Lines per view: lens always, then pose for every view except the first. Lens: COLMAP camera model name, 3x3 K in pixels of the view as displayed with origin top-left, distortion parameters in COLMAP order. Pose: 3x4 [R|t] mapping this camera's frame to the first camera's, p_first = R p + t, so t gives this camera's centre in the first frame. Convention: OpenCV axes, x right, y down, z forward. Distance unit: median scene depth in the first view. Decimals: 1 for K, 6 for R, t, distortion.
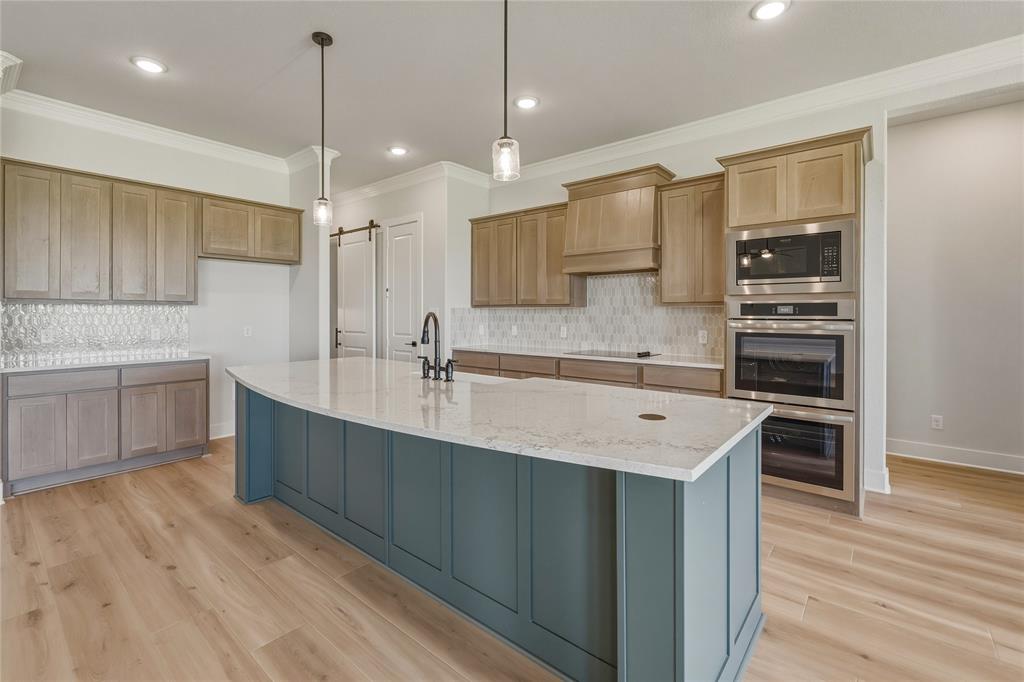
lens RADIAL K [[451.6, 0, 508.4], [0, 451.6, 311.3], [0, 0, 1]] dist [-0.002547, -0.000030]
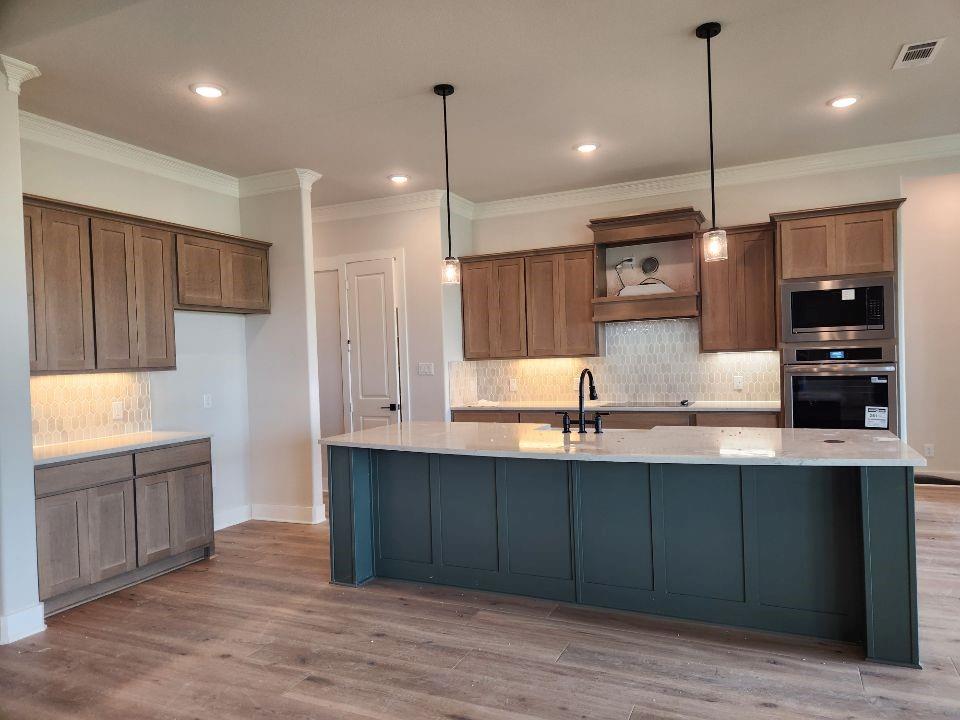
lens RADIAL K [[645.3, 0, 482.5], [0, 645.3, 367.0], [0, 0, 1]] dist [0.041233, -0.003397]
pose [[0.963131, -0.037577, 0.266396, -0.575934], [0.033702, 0.999249, 0.019106, -0.028637], [-0.266914, -0.009423, 0.963674, -0.286938]]
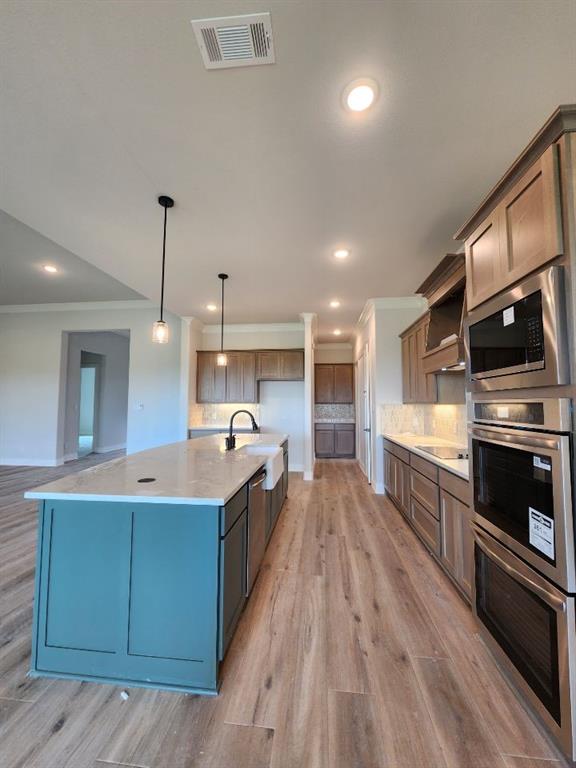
lens RADIAL K [[312.6, 0, 288.0], [0, 312.6, 384.0], [0, 0, 1]] dist [0.013236, -0.006968]
pose [[0.559522, -0.055619, -0.826947, 0.715957], [0.004689, 0.997942, -0.063947, -0.015171], [0.828802, 0.031902, 0.558631, 0.369785]]
